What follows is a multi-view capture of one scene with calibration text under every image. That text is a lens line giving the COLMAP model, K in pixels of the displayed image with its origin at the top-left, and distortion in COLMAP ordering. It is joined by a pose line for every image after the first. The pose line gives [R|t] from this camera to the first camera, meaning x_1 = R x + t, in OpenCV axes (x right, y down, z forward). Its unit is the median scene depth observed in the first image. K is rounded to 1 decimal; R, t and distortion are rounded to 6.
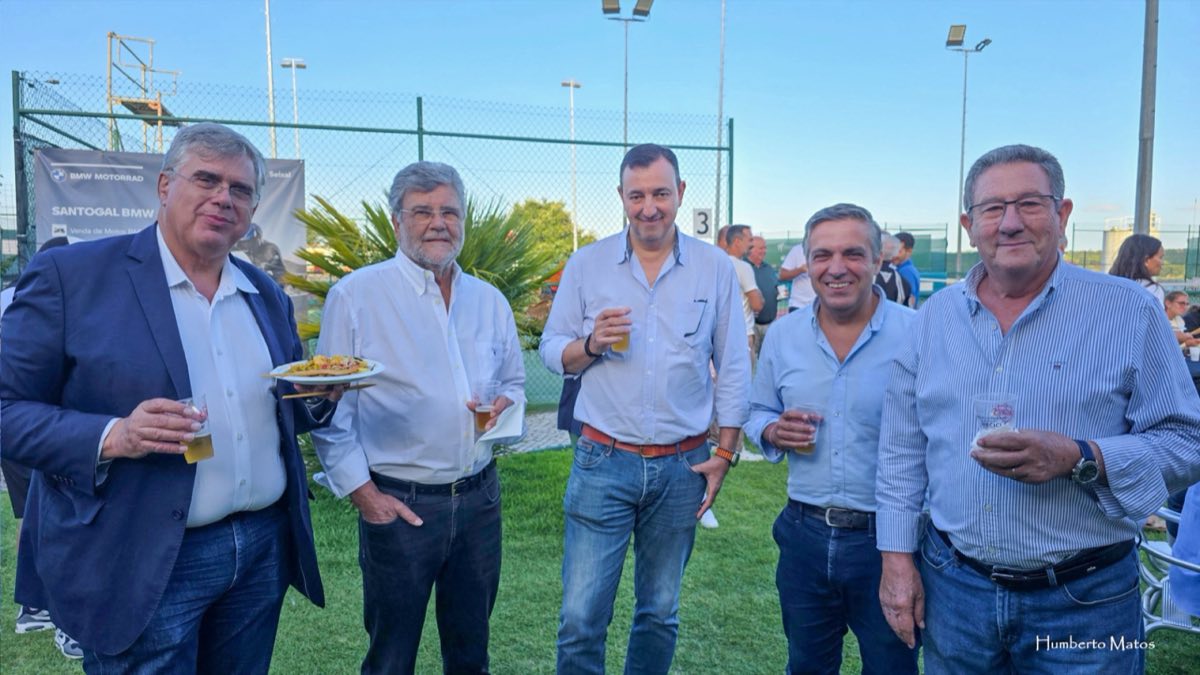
lens RADIAL K [[814.2, 0, 600.0], [0, 814.2, 337.5], [0, 0, 1]] dist [0.003979, -0.004358]
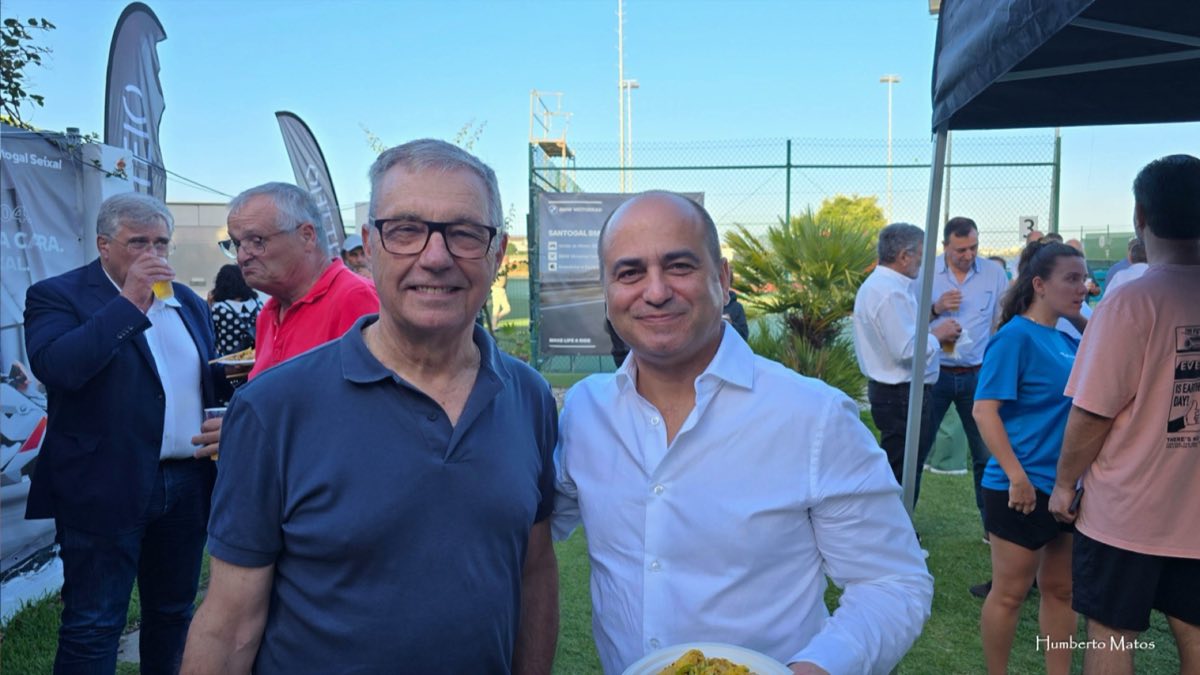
lens RADIAL K [[814.2, 0, 600.0], [0, 814.2, 337.5], [0, 0, 1]] dist [0.003979, -0.004358]
pose [[0.934446, 0.027228, -0.355064, -0.030352], [-0.026122, 0.999627, 0.007910, 0.021691], [0.355147, 0.001883, 0.934809, -0.334015]]
